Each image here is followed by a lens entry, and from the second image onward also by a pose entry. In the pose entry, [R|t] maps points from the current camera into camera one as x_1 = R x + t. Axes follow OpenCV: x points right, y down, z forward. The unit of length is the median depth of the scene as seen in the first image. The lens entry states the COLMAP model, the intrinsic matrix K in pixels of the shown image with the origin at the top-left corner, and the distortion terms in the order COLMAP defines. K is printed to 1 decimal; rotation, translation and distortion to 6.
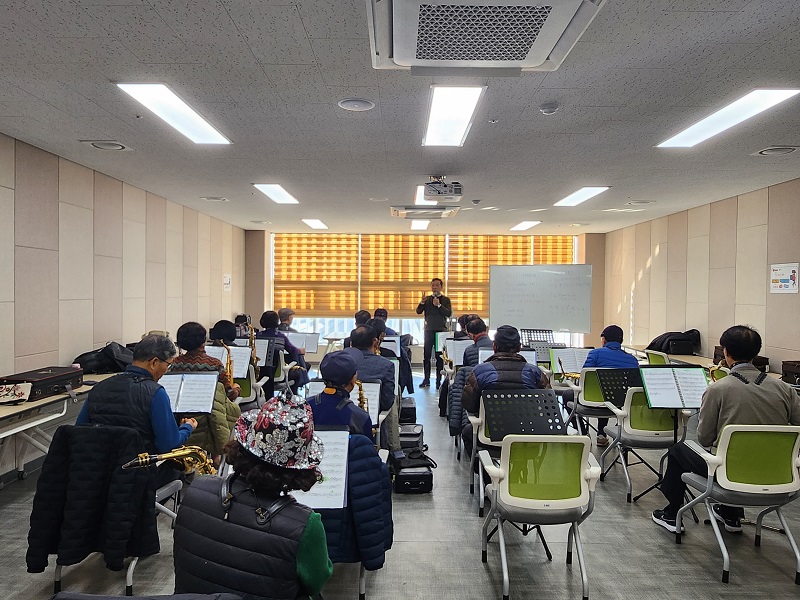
lens RADIAL K [[564.3, 0, 395.2], [0, 564.3, 298.6], [0, 0, 1]] dist [-0.012763, 0.009226]
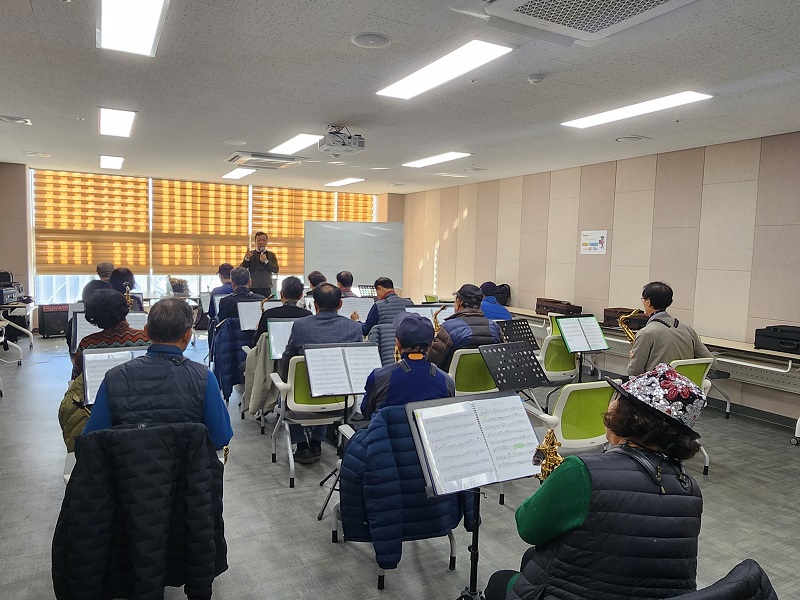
lens RADIAL K [[564.3, 0, 397.4], [0, 564.3, 297.8], [0, 0, 1]] dist [-0.012763, 0.009226]
pose [[0.884011, -0.024278, 0.466835, -0.135100], [-0.012630, 0.997045, 0.075769, -0.001087], [-0.467296, -0.072877, 0.881092, 0.045853]]
